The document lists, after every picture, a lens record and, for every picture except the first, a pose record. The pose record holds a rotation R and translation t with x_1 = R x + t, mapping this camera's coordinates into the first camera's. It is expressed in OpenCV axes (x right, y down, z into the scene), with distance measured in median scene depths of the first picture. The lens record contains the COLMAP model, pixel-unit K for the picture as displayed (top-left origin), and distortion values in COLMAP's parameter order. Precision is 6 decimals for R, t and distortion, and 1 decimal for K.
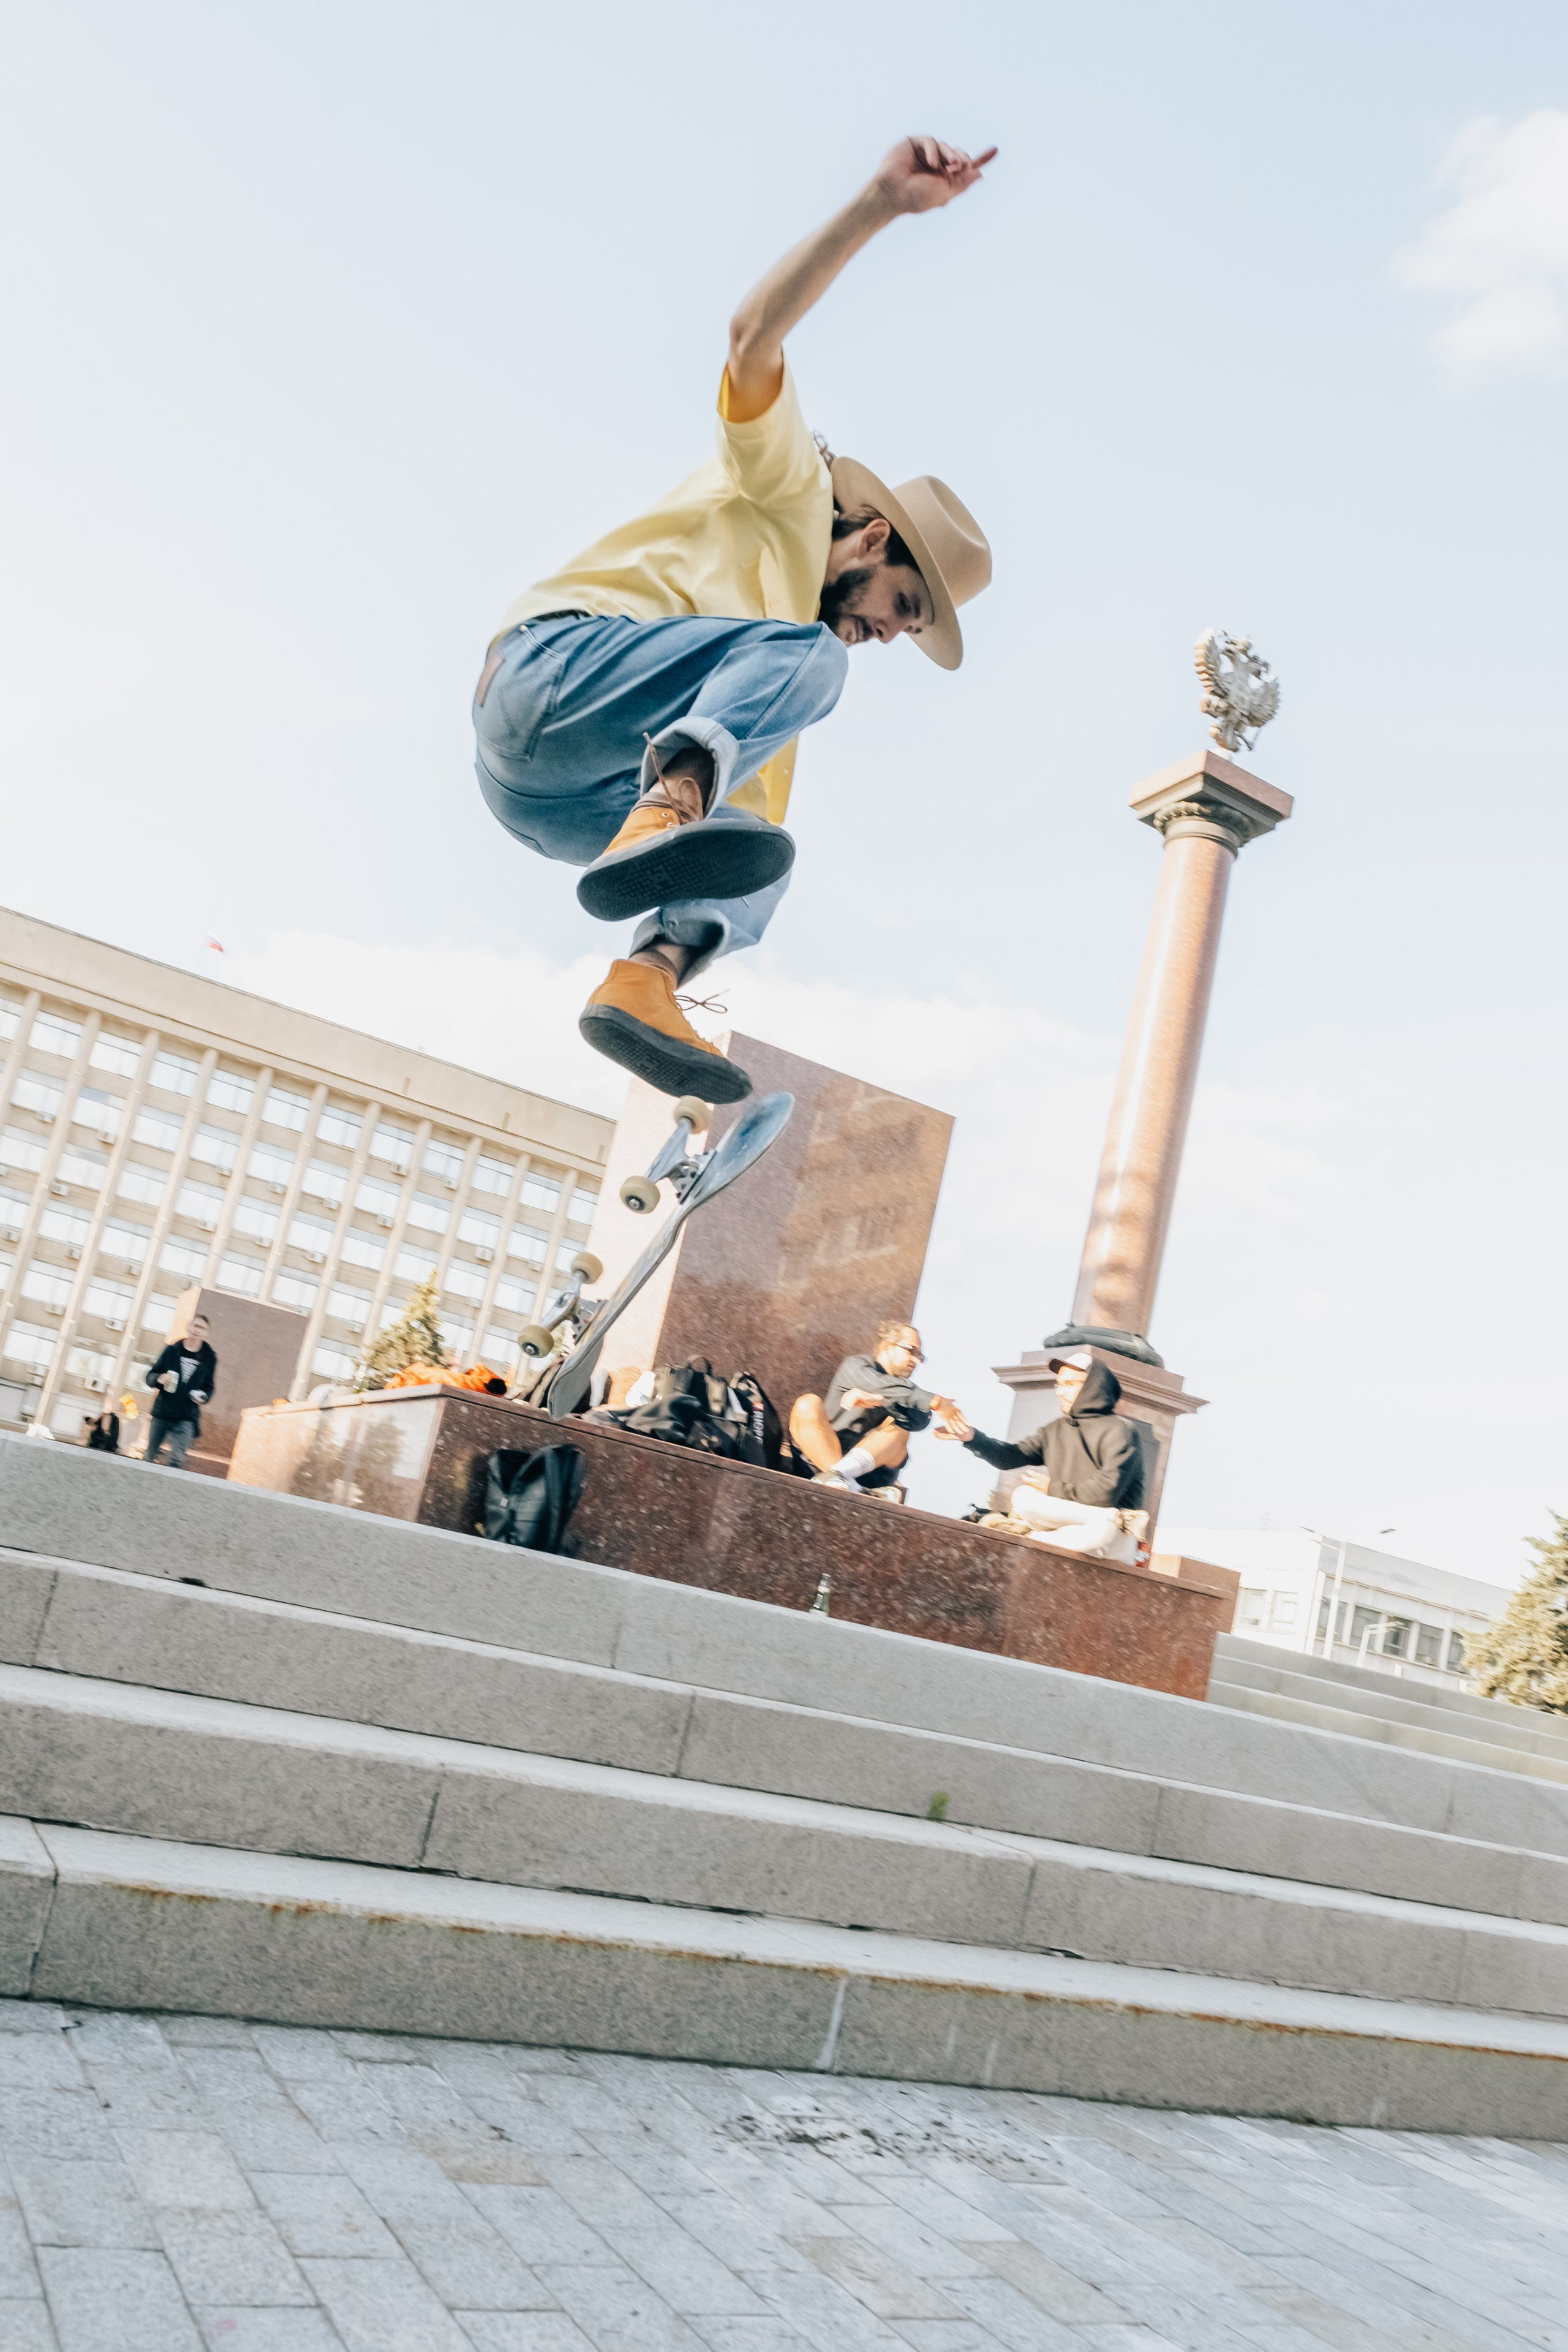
lens RADIAL K [[1835.9, 0, 907.1], [0, 1835.9, 1305.4], [0, 0, 1]] dist [-0.016322, -0.012560]
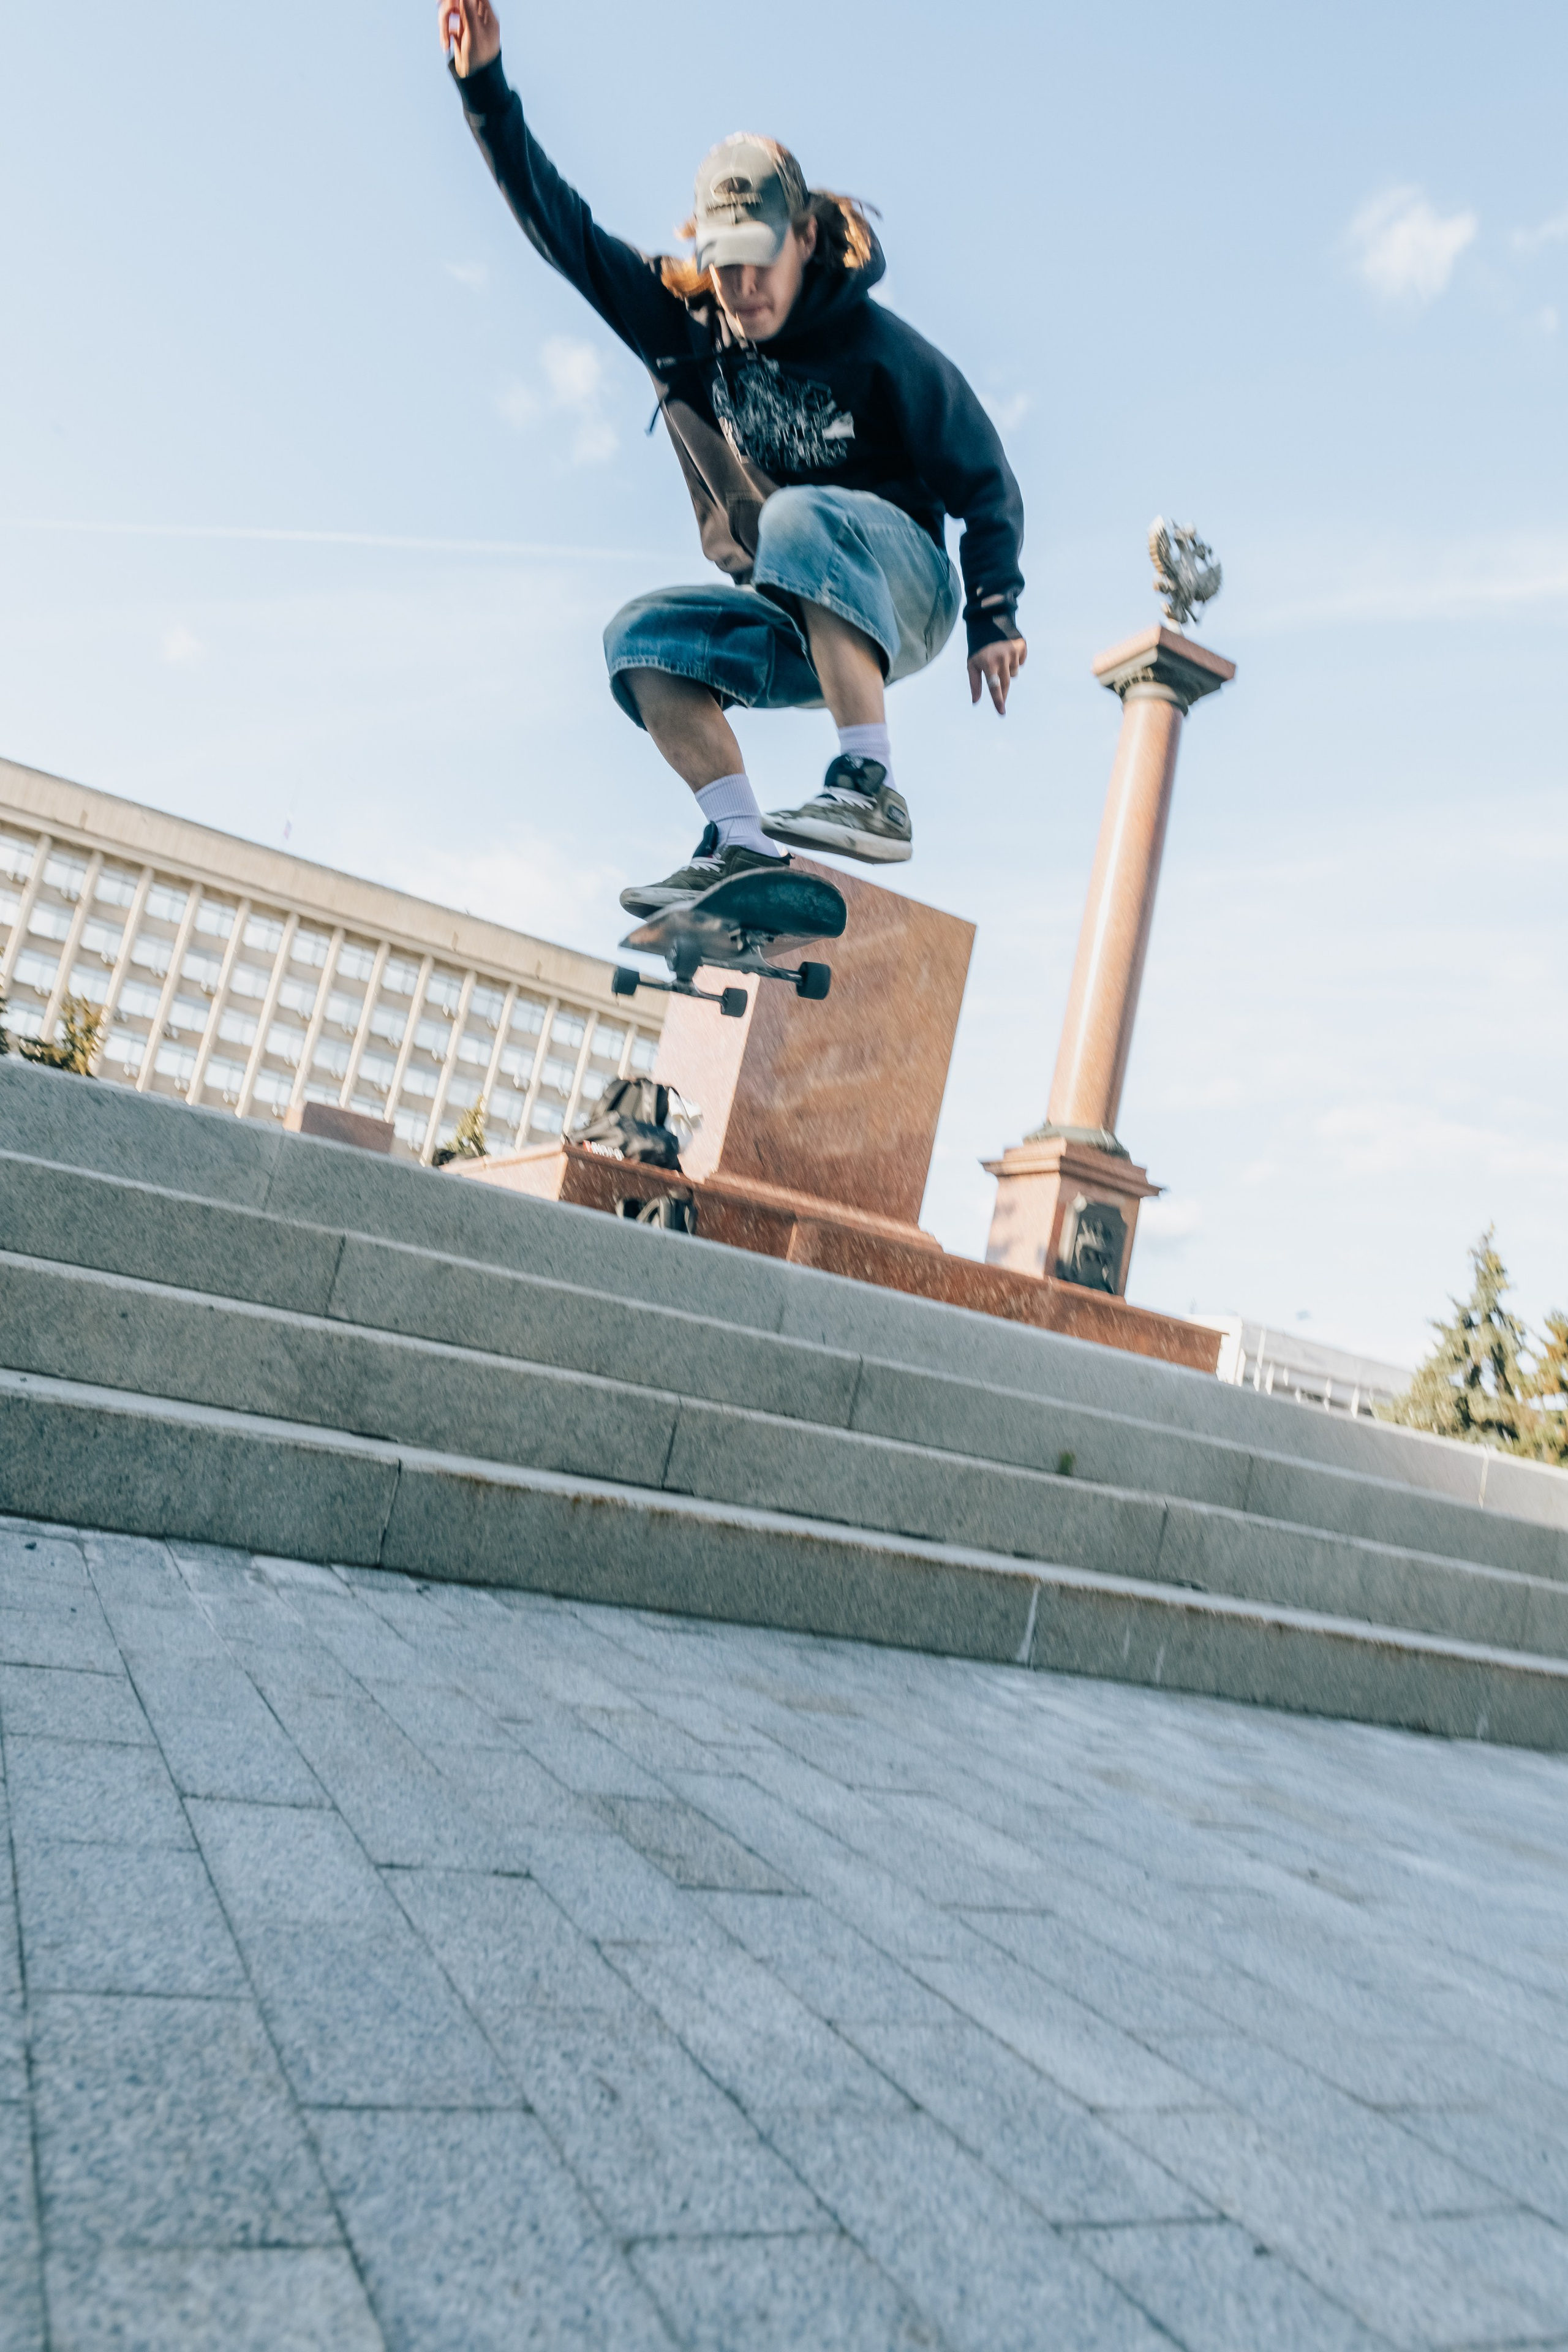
lens RADIAL K [[1569.0, 0, 775.6], [0, 1569.0, 1131.1], [0, 0, 1]] dist [-0.018667, -0.003534]
pose [[0.997870, -0.006729, -0.064883, -0.106063], [0.006977, 0.999969, 0.003600, 0.065142], [0.064857, -0.004045, 0.997886, 0.015799]]
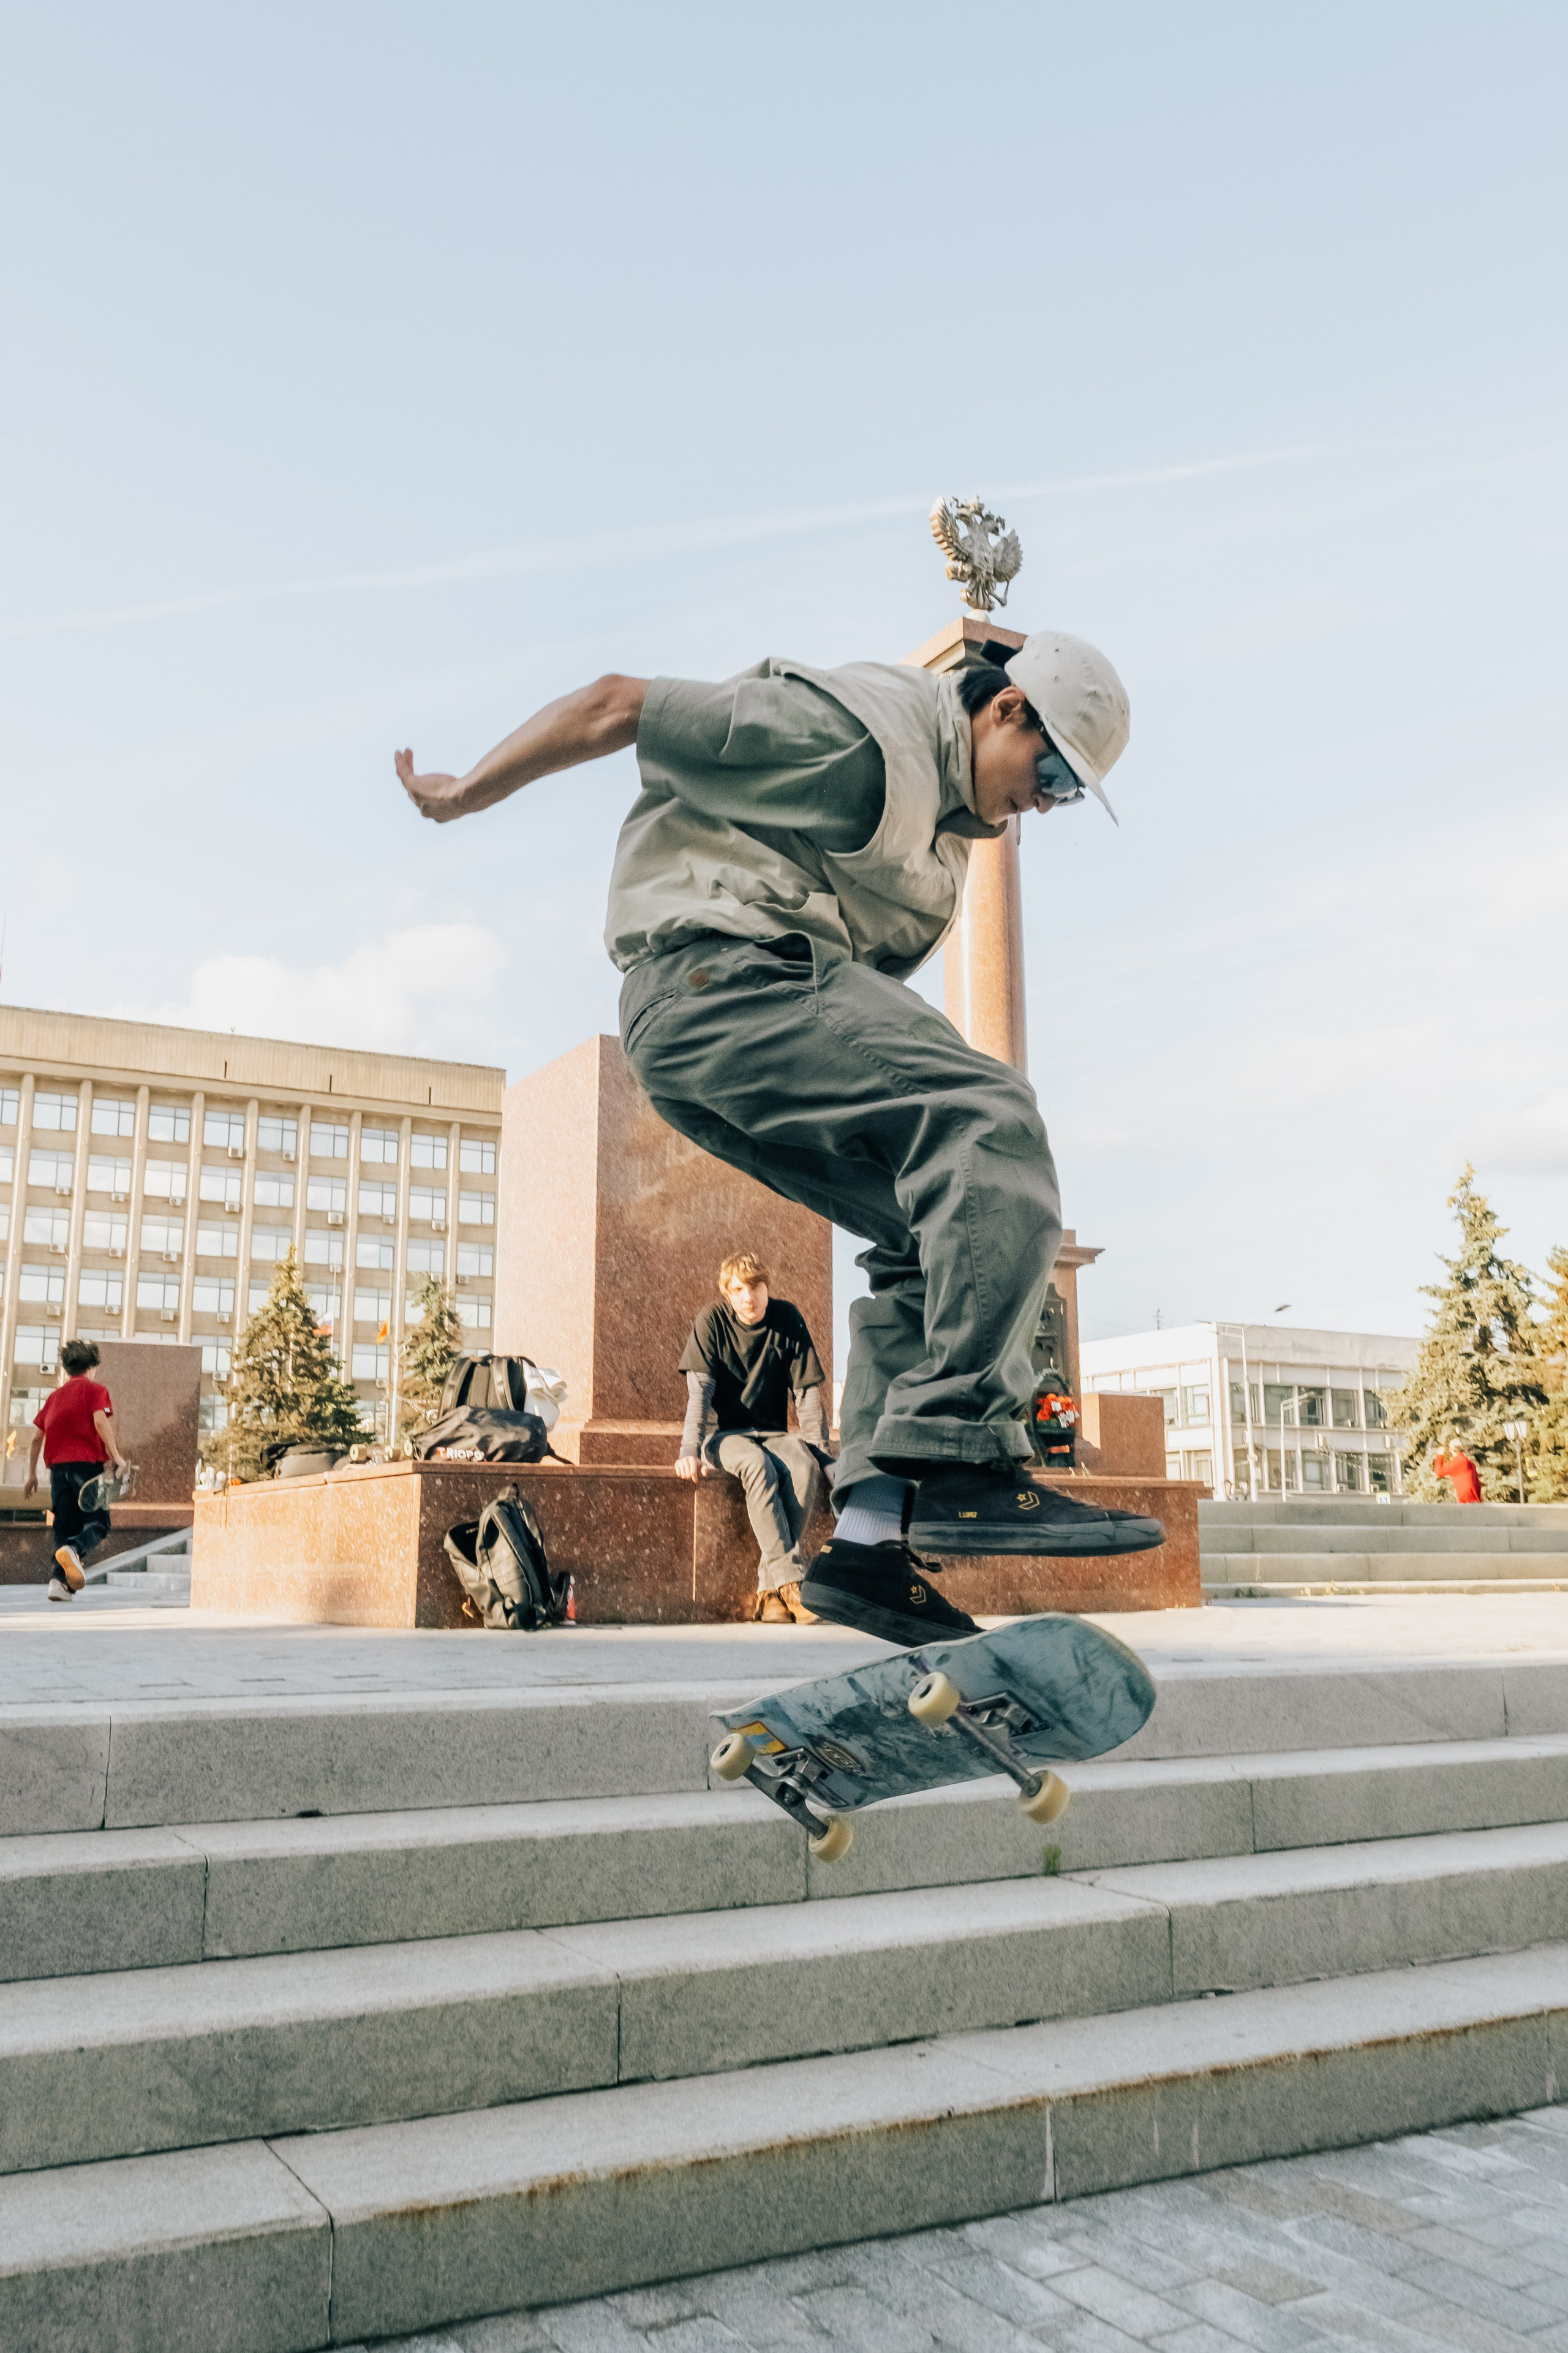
lens RADIAL K [[1836.5, 0, 759.2], [0, 1836.5, 1123.4], [0, 0, 1]] dist [-0.016322, -0.012560]
pose [[0.978565, -0.205849, 0.006040, -0.069044], [0.205938, 0.978107, -0.029948, -0.141817], [0.000257, 0.030549, 0.999533, -0.035506]]
